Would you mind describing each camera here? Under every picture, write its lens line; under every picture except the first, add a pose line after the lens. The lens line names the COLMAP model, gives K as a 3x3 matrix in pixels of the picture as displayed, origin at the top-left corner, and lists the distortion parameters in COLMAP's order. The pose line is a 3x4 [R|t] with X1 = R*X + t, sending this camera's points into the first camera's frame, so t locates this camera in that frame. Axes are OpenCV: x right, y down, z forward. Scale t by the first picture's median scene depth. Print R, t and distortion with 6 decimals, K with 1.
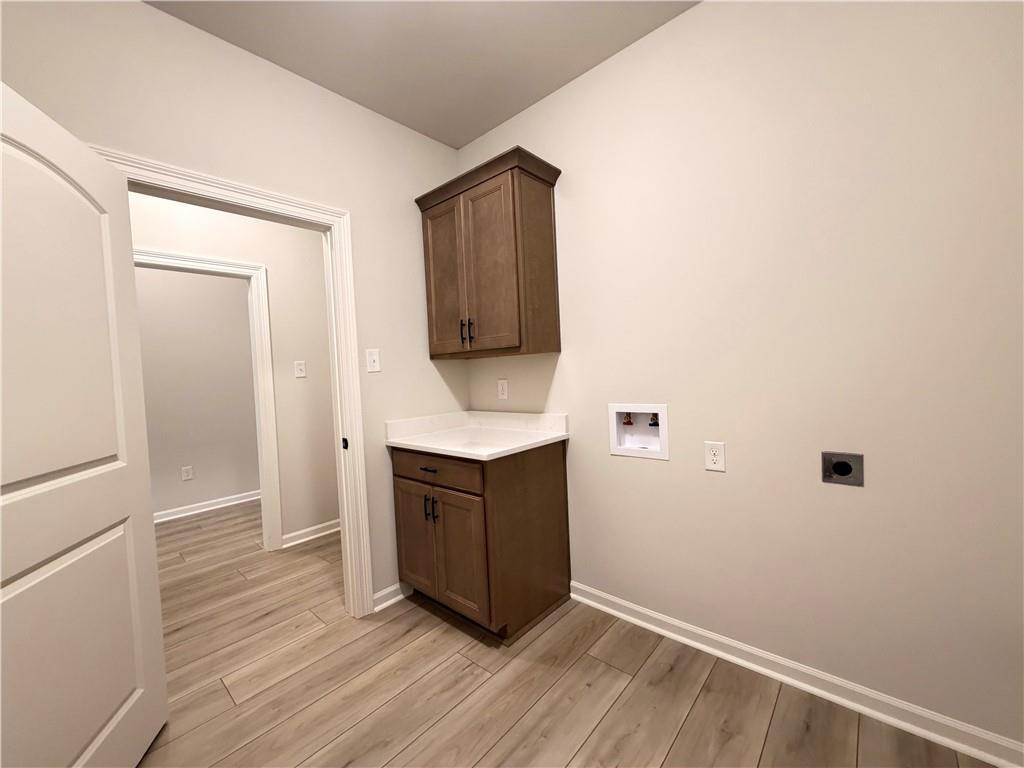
lens RADIAL K [[405.9, 0, 512.0], [0, 405.9, 384.0], [0, 0, 1]] dist [-0.000347, -0.000112]
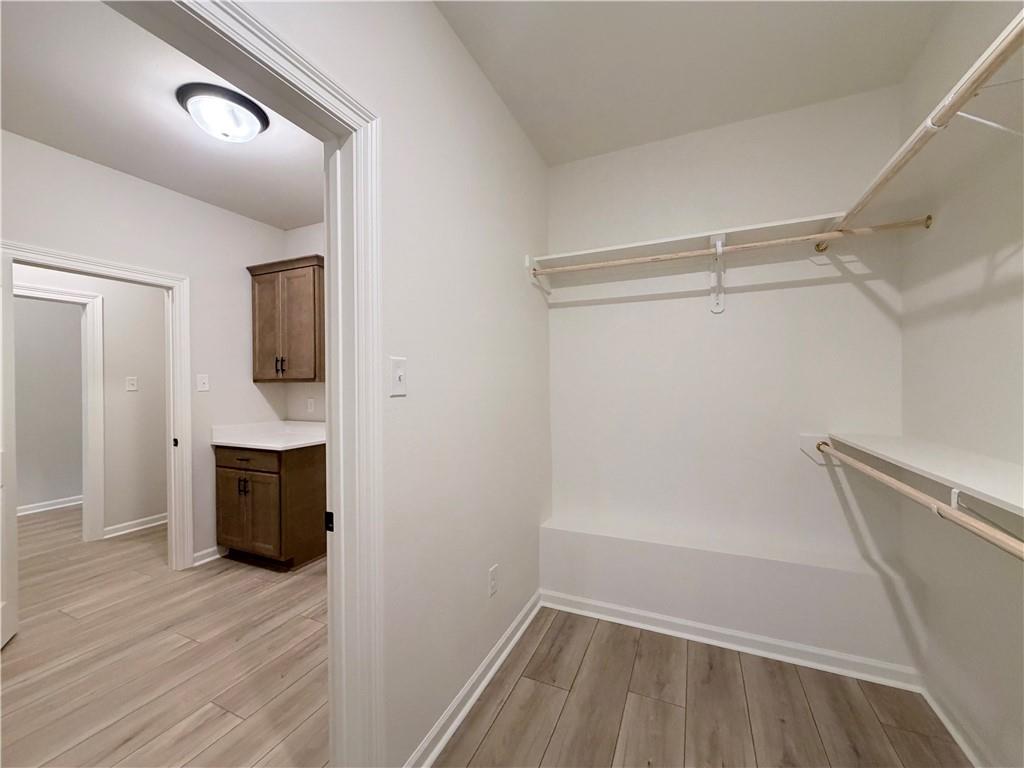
lens RADIAL K [[405.9, 0, 512.0], [0, 405.9, 384.0], [0, 0, 1]] dist [-0.000347, -0.000112]
pose [[0.954172, 0.037185, 0.296939, 0.257443], [-0.026276, 0.998828, -0.040647, -0.025623], [-0.298103, 0.030982, 0.954031, -0.648558]]
